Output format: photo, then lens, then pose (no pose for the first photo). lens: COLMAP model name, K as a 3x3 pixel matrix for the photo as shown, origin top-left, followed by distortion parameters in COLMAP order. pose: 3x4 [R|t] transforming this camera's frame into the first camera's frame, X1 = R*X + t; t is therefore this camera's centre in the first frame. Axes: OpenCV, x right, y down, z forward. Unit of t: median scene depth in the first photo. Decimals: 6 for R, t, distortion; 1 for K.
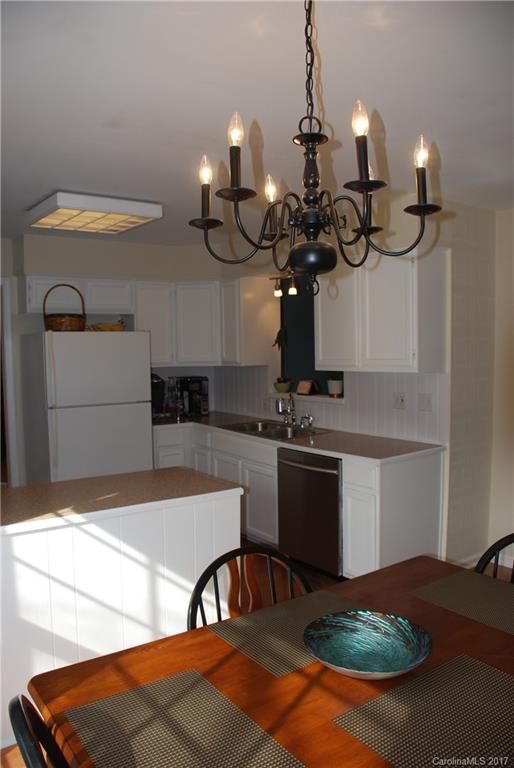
lens RADIAL K [[609.9, 0, 257.5], [0, 609.9, 385.1], [0, 0, 1]] dist [-0.074283, 0.000359]
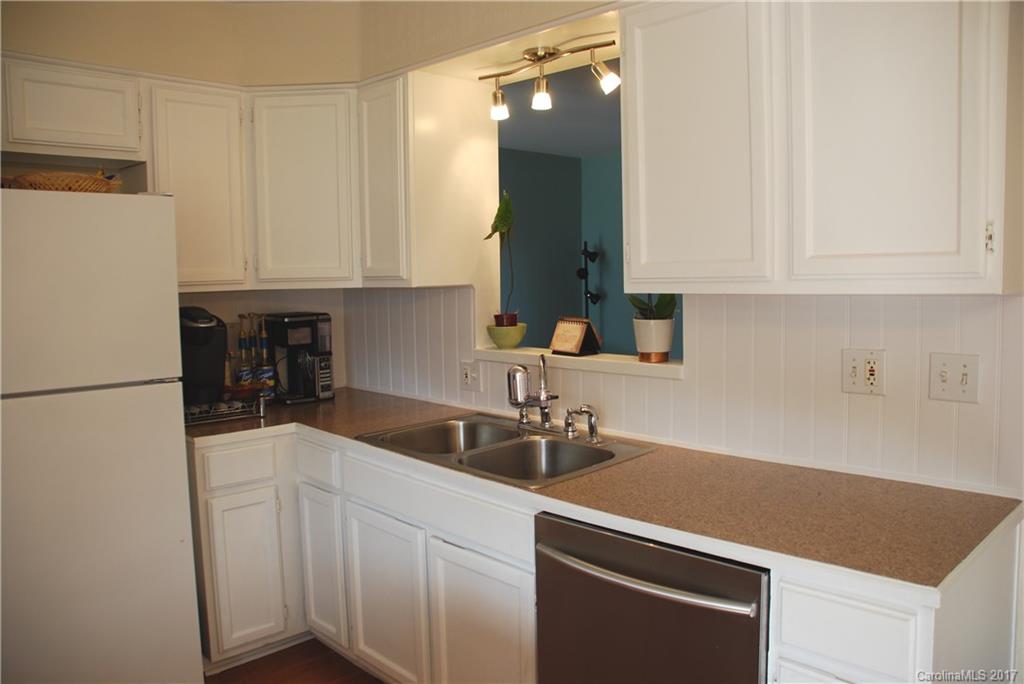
lens RADIAL K [[813.2, 0, 508.1], [0, 813.2, 321.2], [0, 0, 1]] dist [-0.074283, 0.000359]
pose [[0.990959, -0.011526, 0.133666, -0.036204], [0.011879, 0.999928, -0.001844, -0.005743], [-0.133635, 0.003415, 0.991025, 0.442190]]
